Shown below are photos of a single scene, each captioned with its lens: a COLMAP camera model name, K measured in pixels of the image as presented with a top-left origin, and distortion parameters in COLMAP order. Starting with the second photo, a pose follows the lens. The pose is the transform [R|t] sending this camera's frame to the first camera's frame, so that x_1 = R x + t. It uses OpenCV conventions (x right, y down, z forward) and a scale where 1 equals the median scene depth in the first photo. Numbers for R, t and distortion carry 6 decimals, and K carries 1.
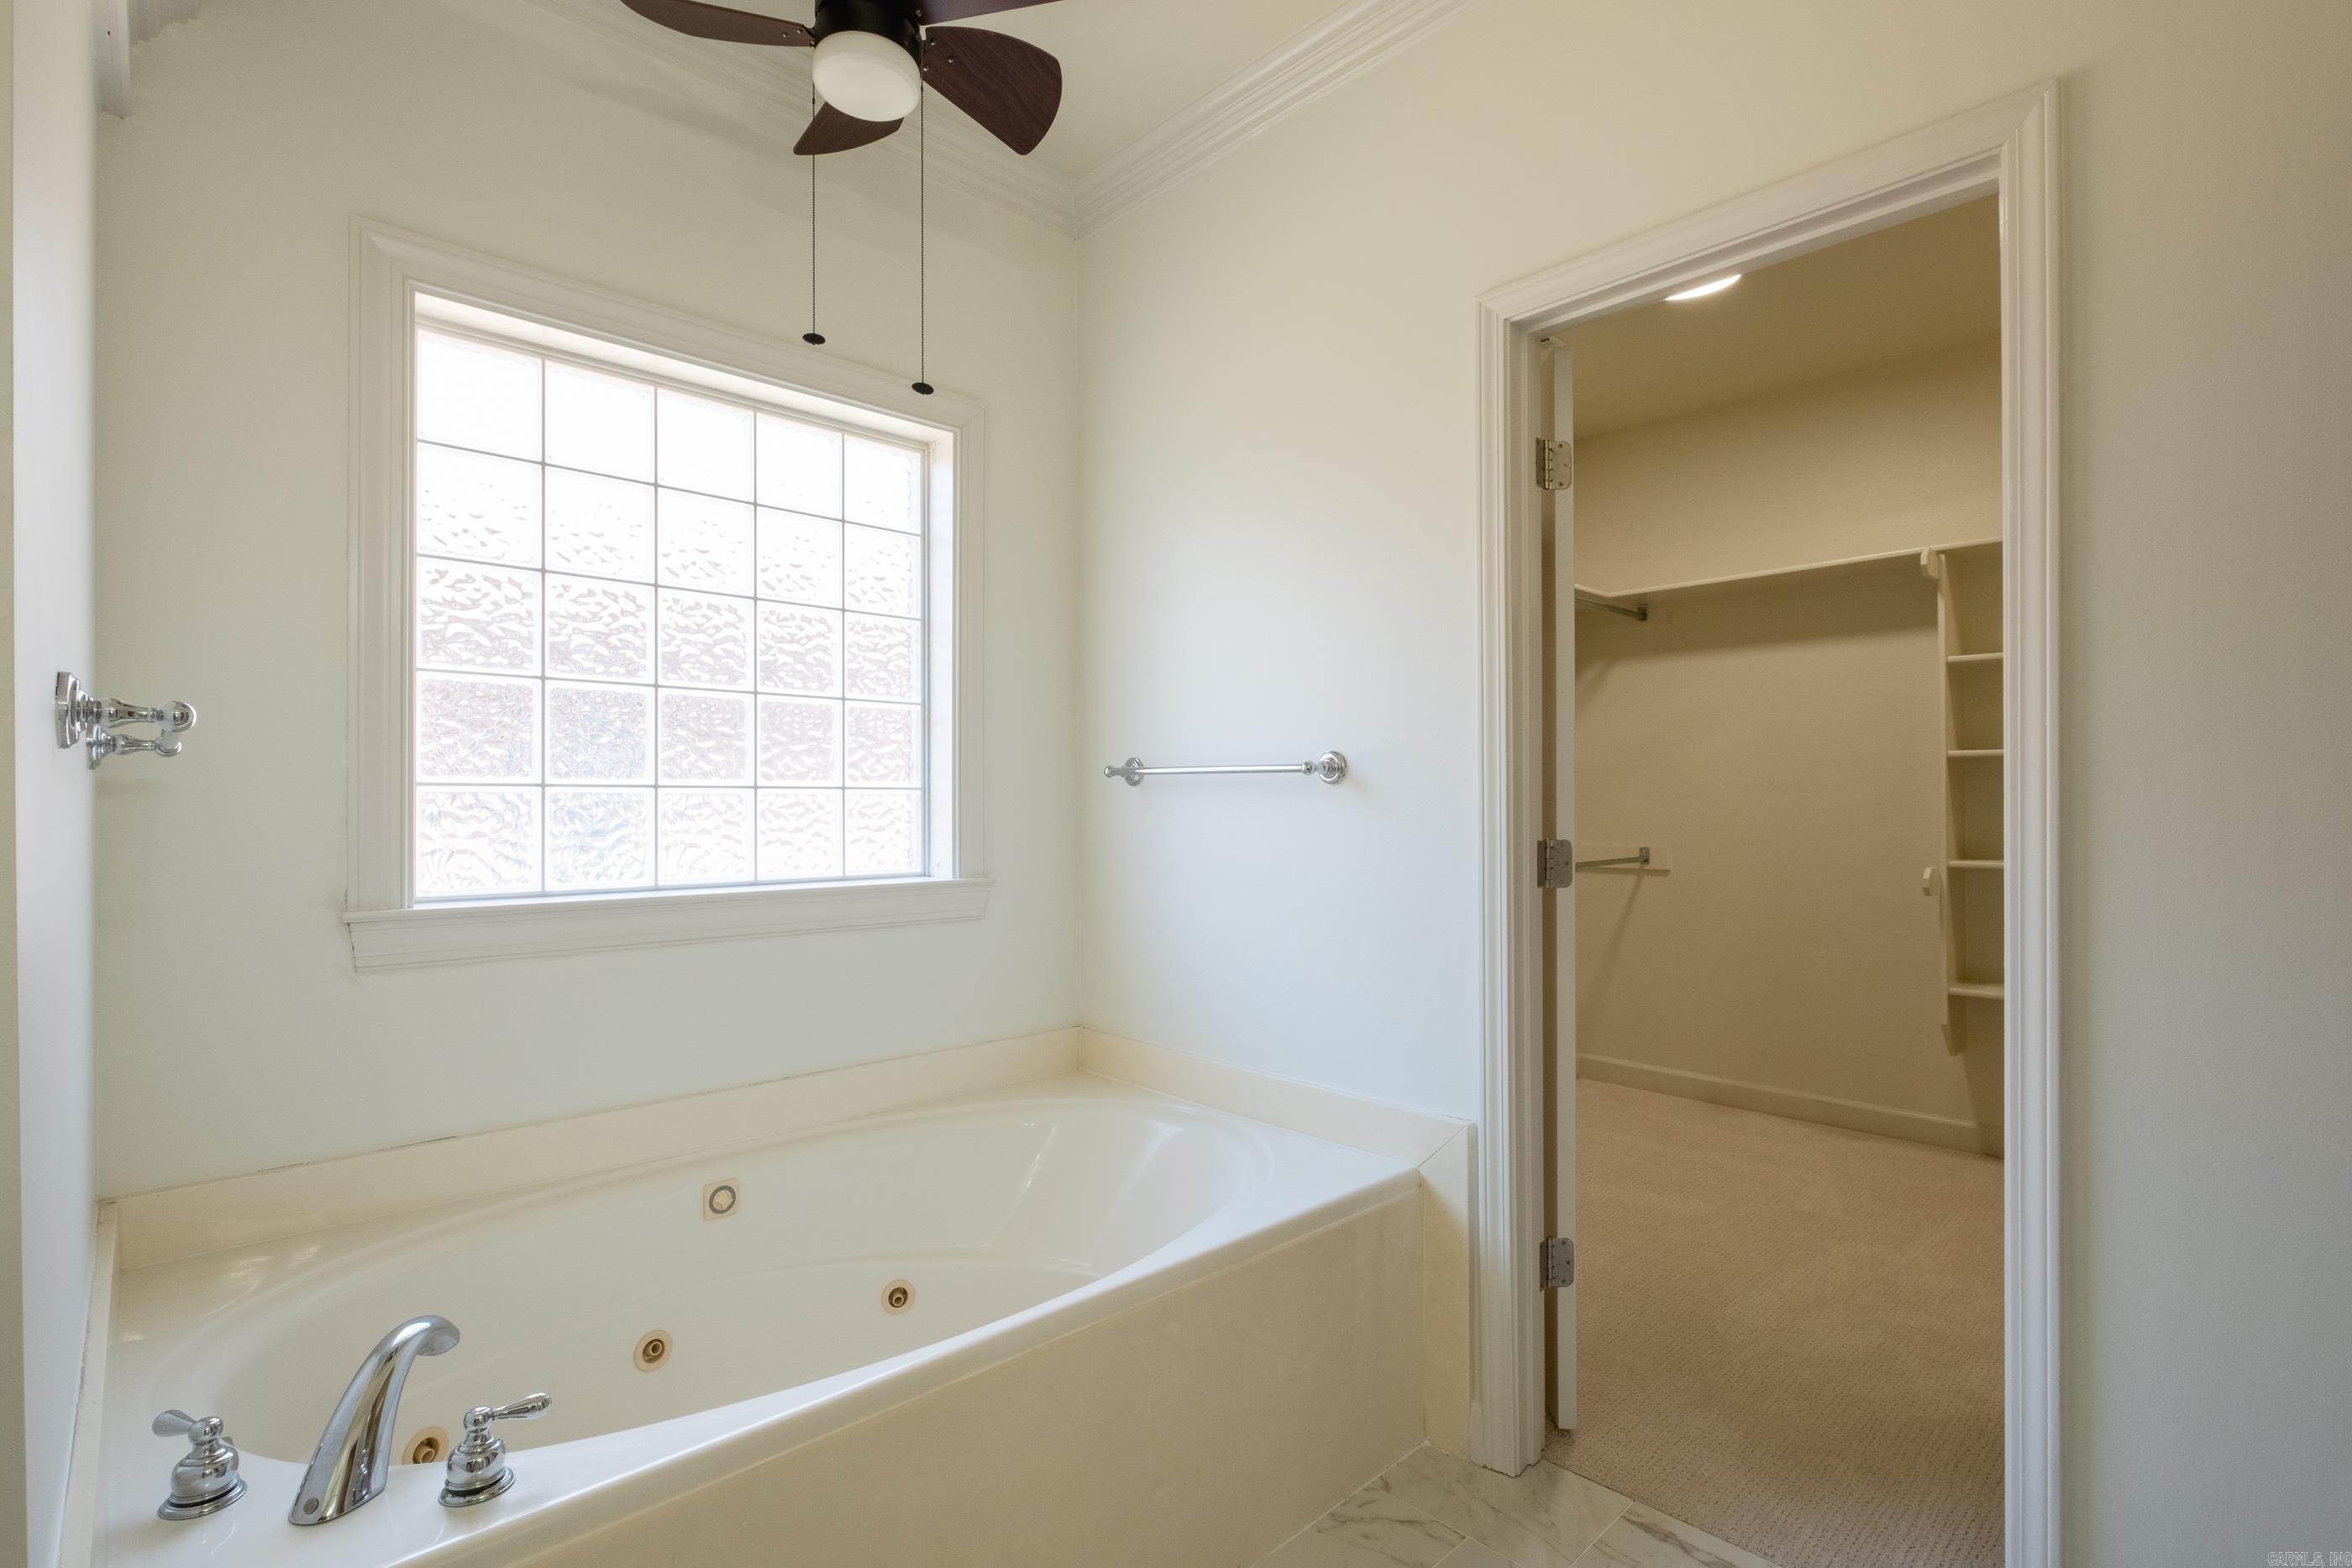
lens RADIAL K [[1093.8, 0, 1178.2], [0, 1093.8, 790.5], [0, 0, 1]] dist [-0.000794, -0.003375]
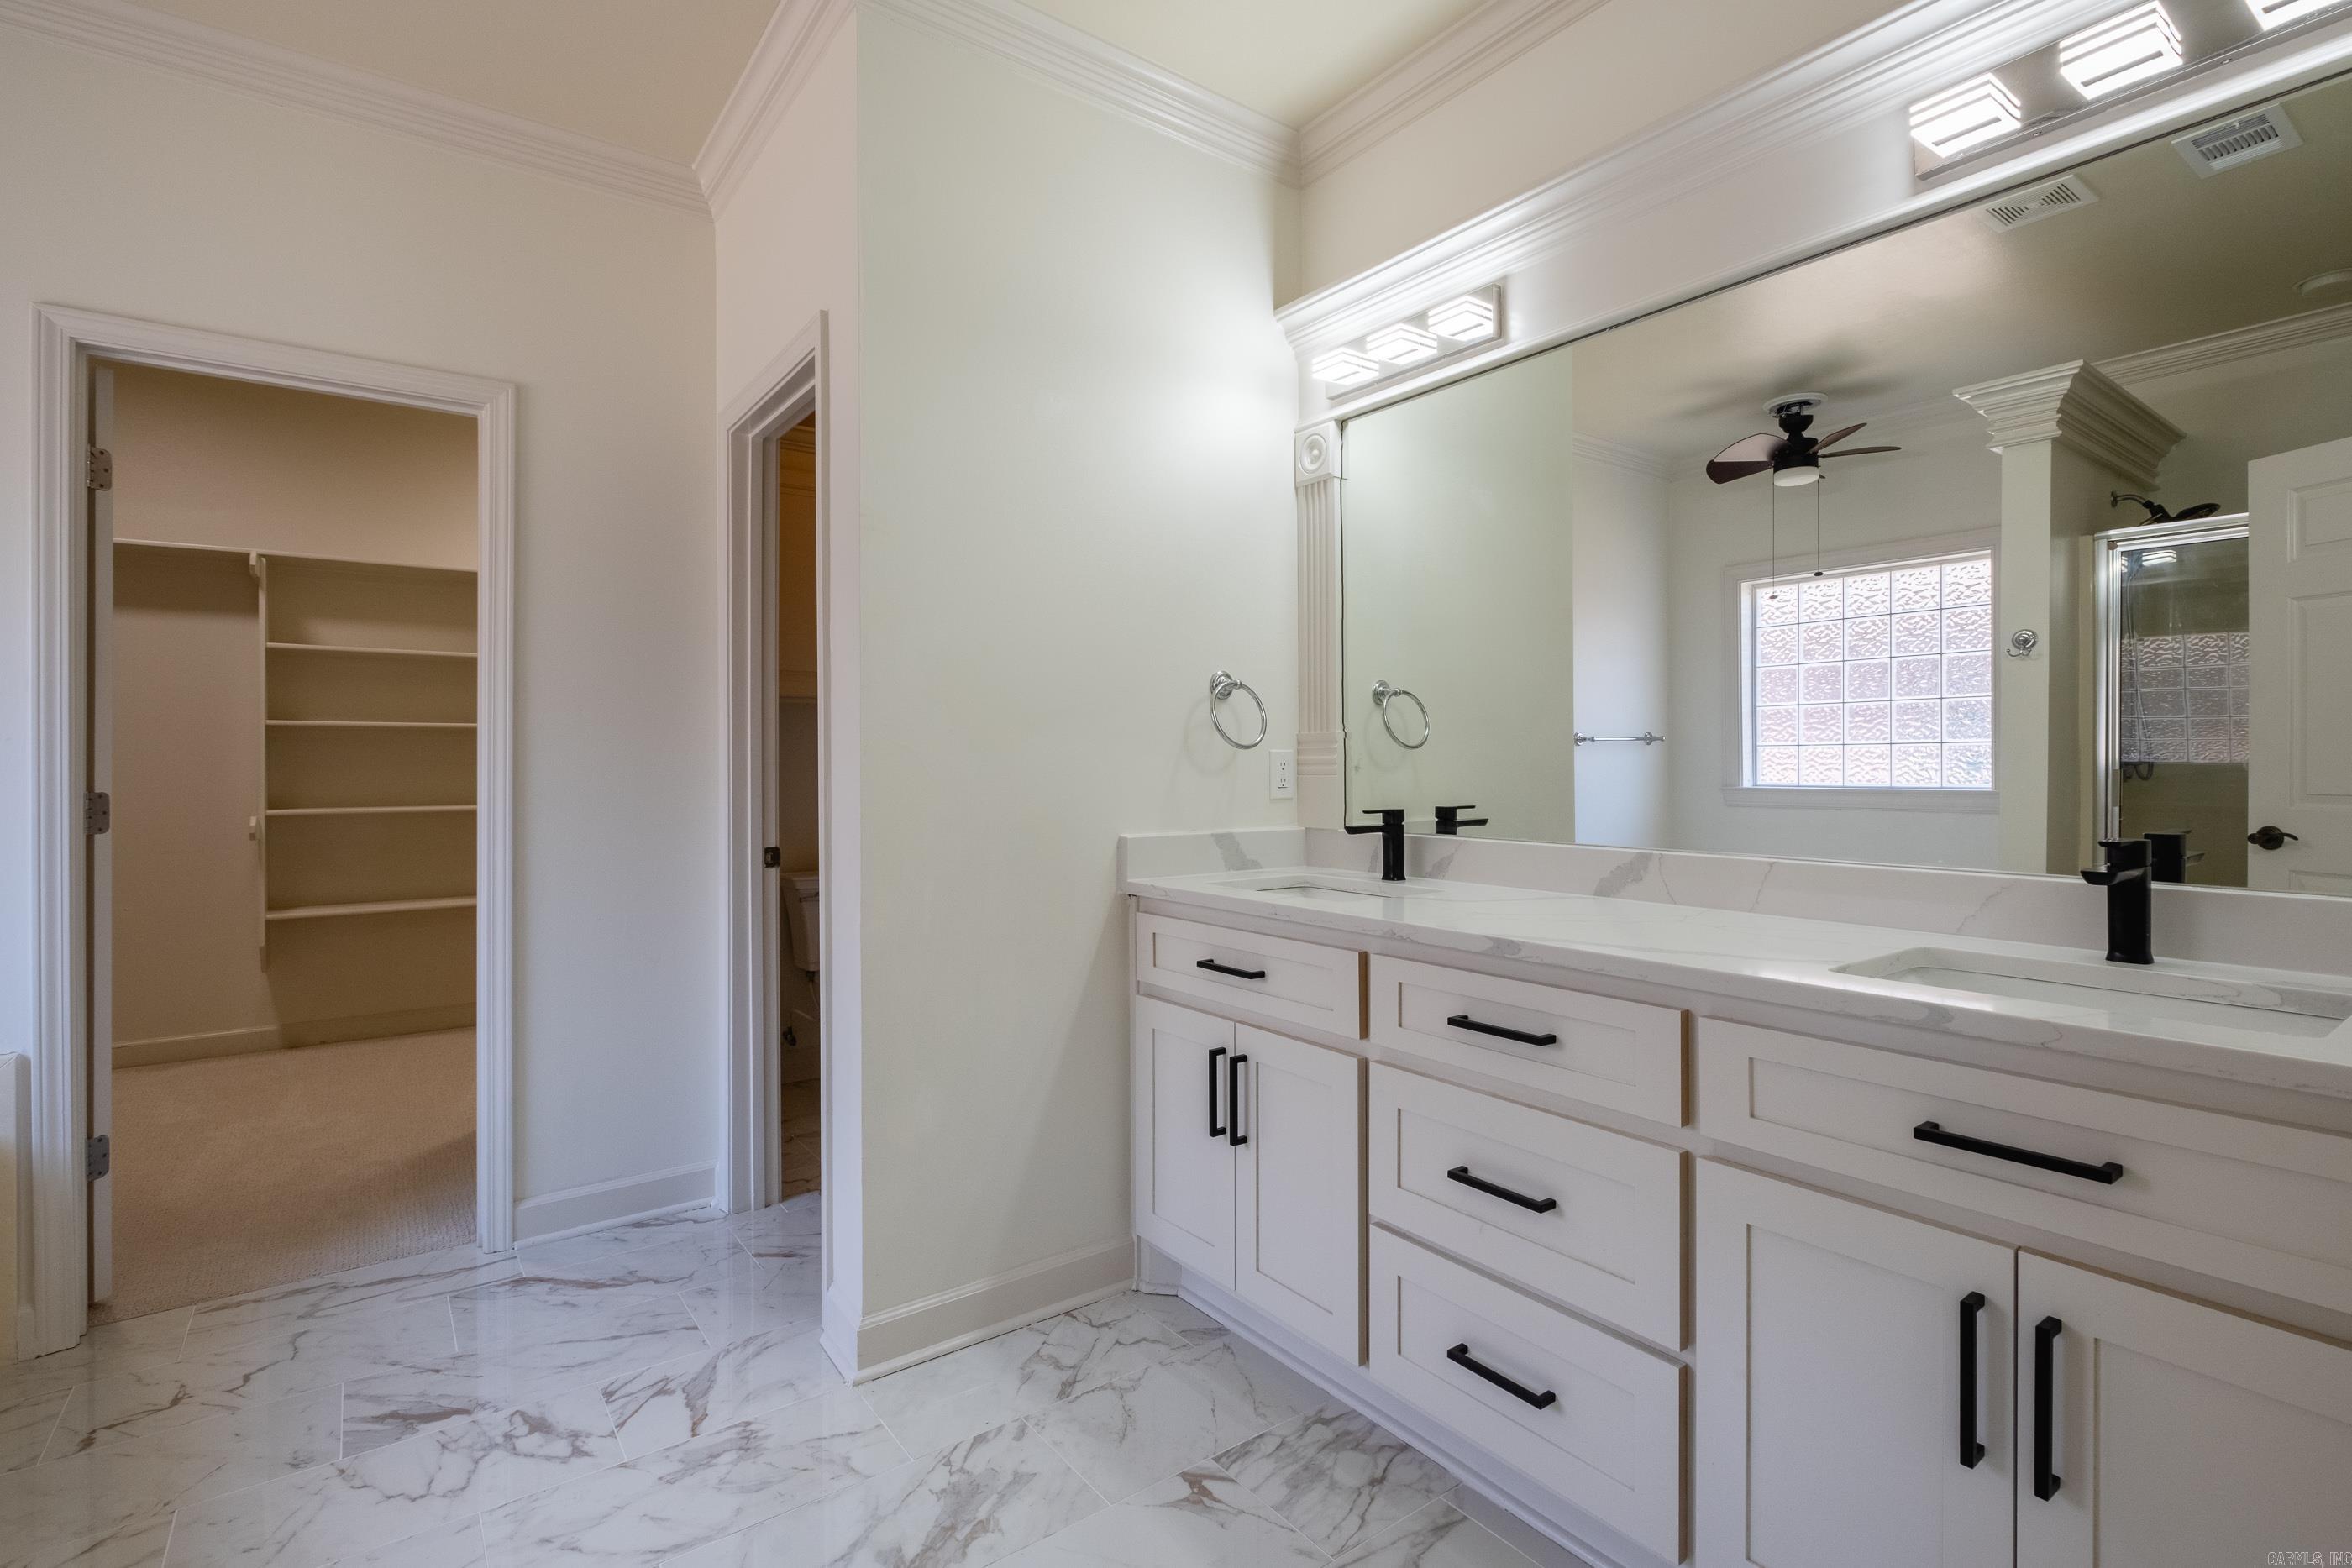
lens RADIAL K [[1093.8, 0, 1179.8], [0, 1093.8, 772.8], [0, 0, 1]] dist [-0.000794, -0.003375]
pose [[0.126640, -0.011092, 0.991887, -0.639788], [-0.006632, 0.999906, 0.012028, 0.002610], [-0.991927, -0.008101, 0.126554, -0.278159]]
